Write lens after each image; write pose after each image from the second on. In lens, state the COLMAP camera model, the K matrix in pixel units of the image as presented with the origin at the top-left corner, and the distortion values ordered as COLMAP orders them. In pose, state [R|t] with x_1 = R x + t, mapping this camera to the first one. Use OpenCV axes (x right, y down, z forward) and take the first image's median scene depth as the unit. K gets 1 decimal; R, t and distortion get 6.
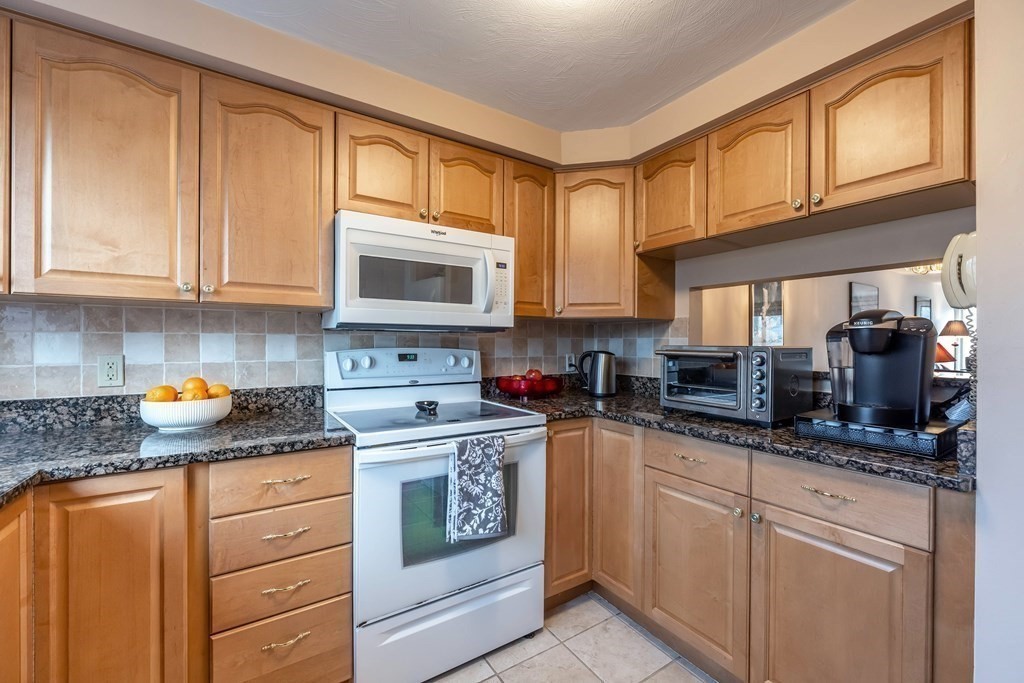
lens RADIAL K [[412.6, 0, 513.3], [0, 412.6, 345.3], [0, 0, 1]] dist [-0.002504, -0.000648]
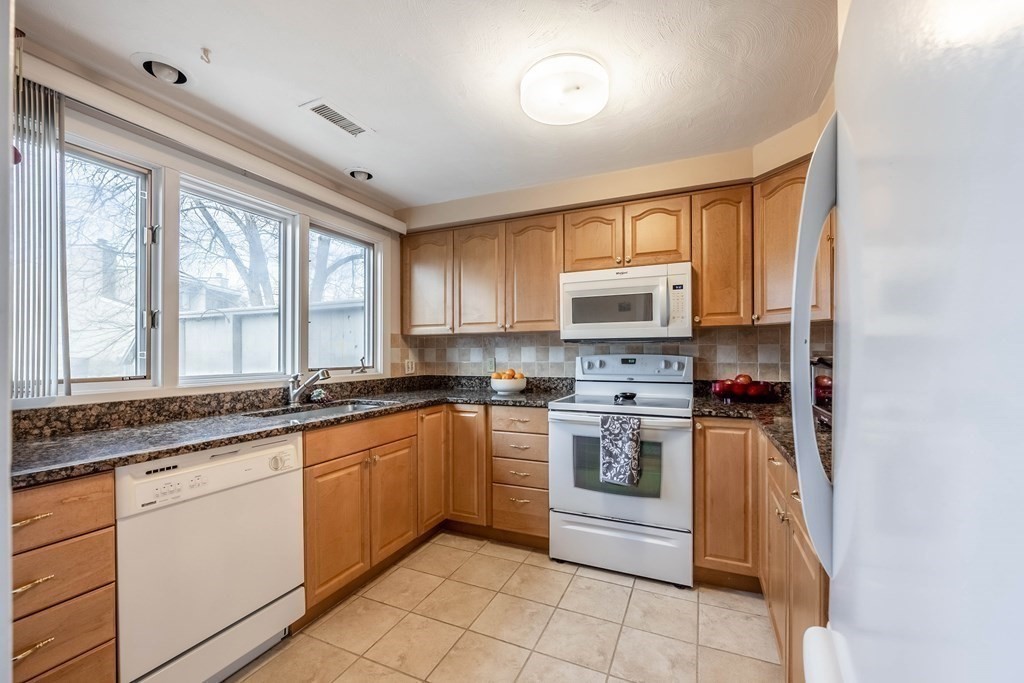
lens RADIAL K [[412.6, 0, 513.3], [0, 412.6, 345.3], [0, 0, 1]] dist [-0.002504, -0.000648]
pose [[0.553700, -0.019783, -0.832481, 0.917039], [0.005106, 0.999780, -0.020362, 0.003573], [0.832701, 0.007023, 0.553679, -0.114269]]
